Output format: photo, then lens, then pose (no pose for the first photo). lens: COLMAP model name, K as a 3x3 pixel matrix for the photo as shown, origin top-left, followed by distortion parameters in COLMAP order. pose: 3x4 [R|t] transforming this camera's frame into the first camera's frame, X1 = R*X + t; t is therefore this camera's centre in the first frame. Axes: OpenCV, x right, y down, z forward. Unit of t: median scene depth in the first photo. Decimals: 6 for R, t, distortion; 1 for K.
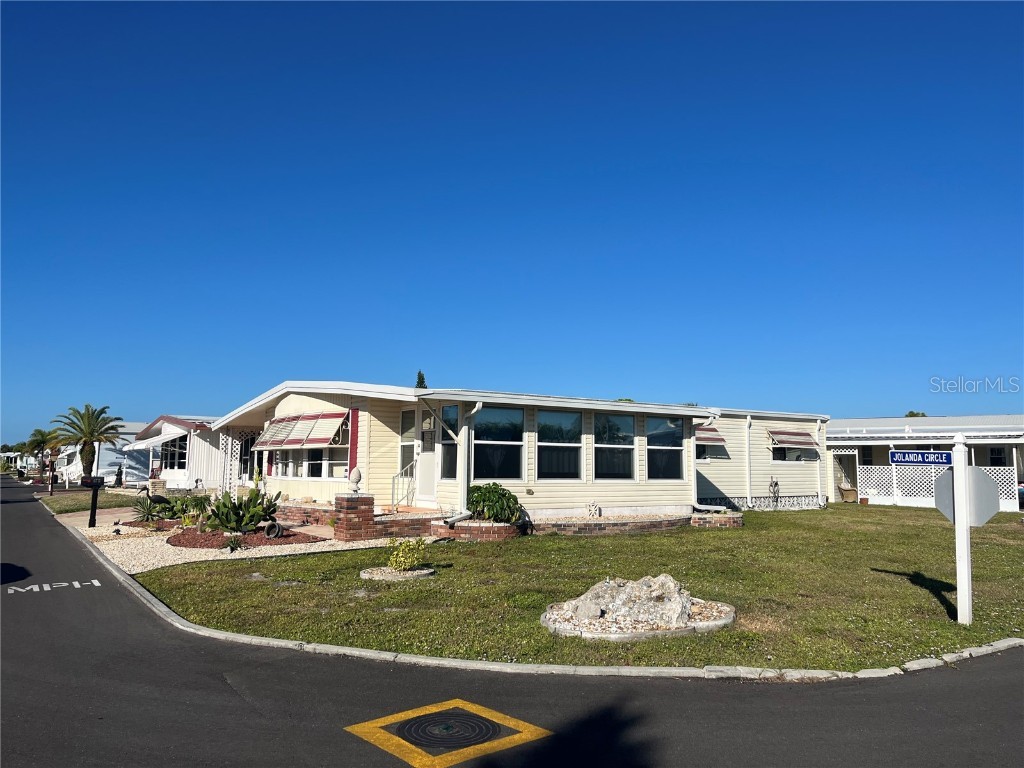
lens RADIAL K [[768.2, 0, 512.0], [0, 768.2, 384.0], [0, 0, 1]] dist [0.039184, -0.004308]
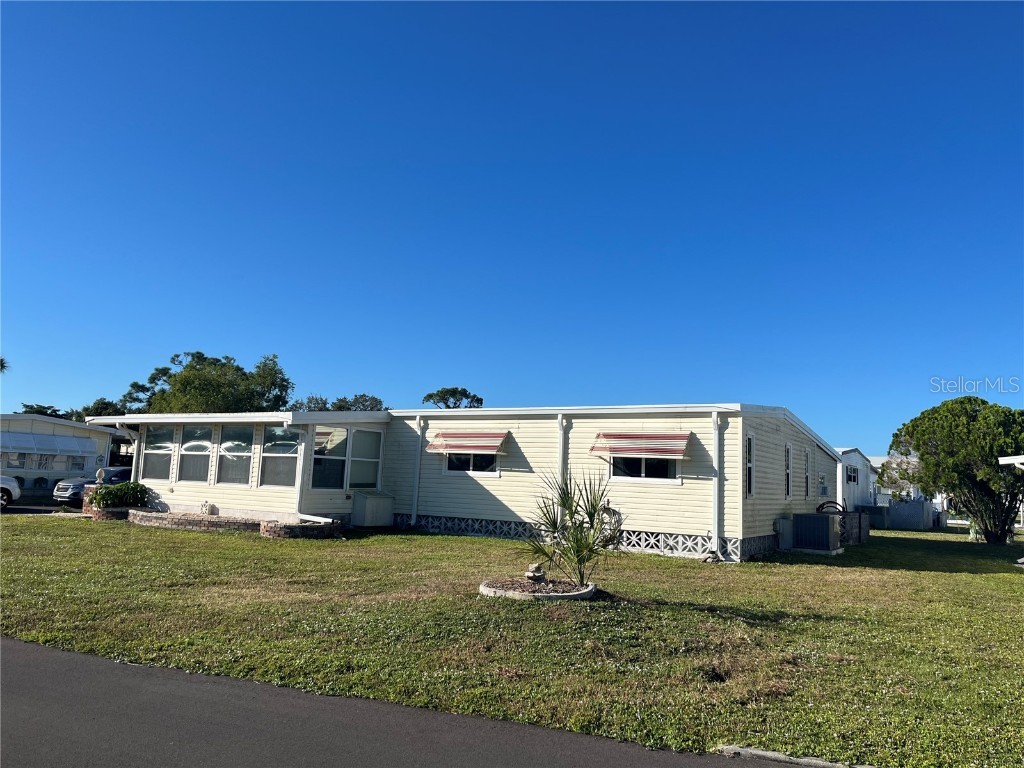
lens RADIAL K [[768.2, 0, 512.0], [0, 768.2, 384.0], [0, 0, 1]] dist [0.039184, -0.004308]
pose [[0.416580, -0.110217, -0.902393, 1.242584], [0.057671, 0.993828, -0.094761, 0.102809], [0.907268, -0.012566, 0.420365, 0.839765]]
